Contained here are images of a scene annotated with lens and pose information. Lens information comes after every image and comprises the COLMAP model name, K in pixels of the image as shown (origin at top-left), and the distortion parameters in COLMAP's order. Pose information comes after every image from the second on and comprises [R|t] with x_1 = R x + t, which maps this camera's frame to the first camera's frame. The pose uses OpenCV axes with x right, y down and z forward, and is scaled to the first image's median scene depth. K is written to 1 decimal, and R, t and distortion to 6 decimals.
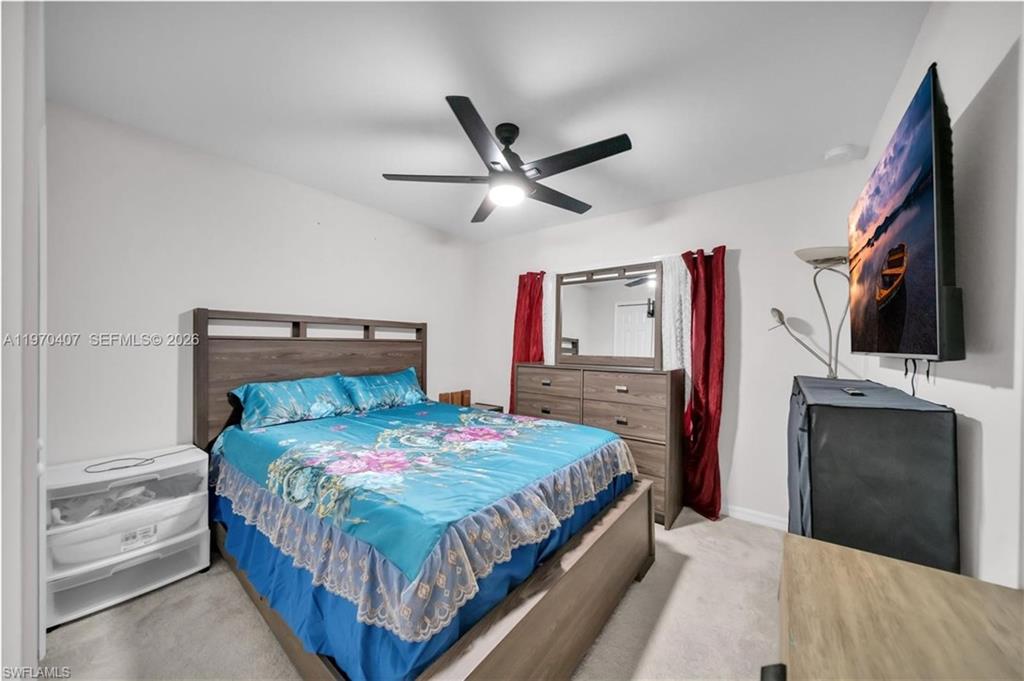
lens RADIAL K [[351.7, 0, 508.8], [0, 351.7, 341.2], [0, 0, 1]] dist [-0.000775, -0.001190]
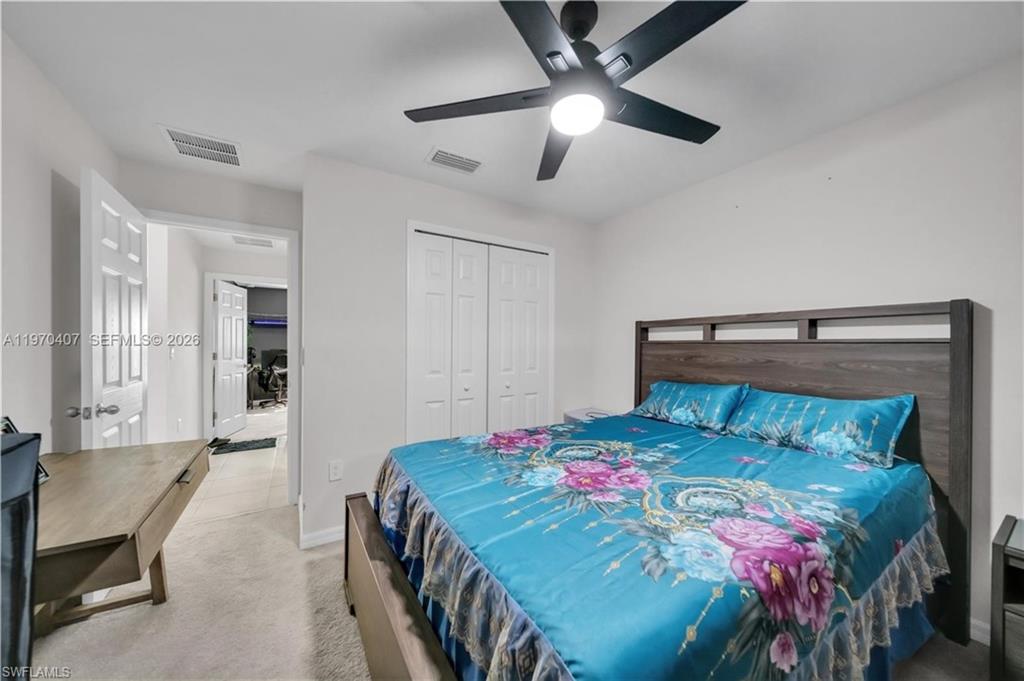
lens RADIAL K [[351.7, 0, 507.8], [0, 351.7, 346.9], [0, 0, 1]] dist [-0.000775, -0.001190]
pose [[-0.362606, -0.001545, -0.931941, 0.532144], [0.004549, 0.999984, -0.003427, 0.008694], [0.931932, -0.005482, -0.362593, 0.927113]]
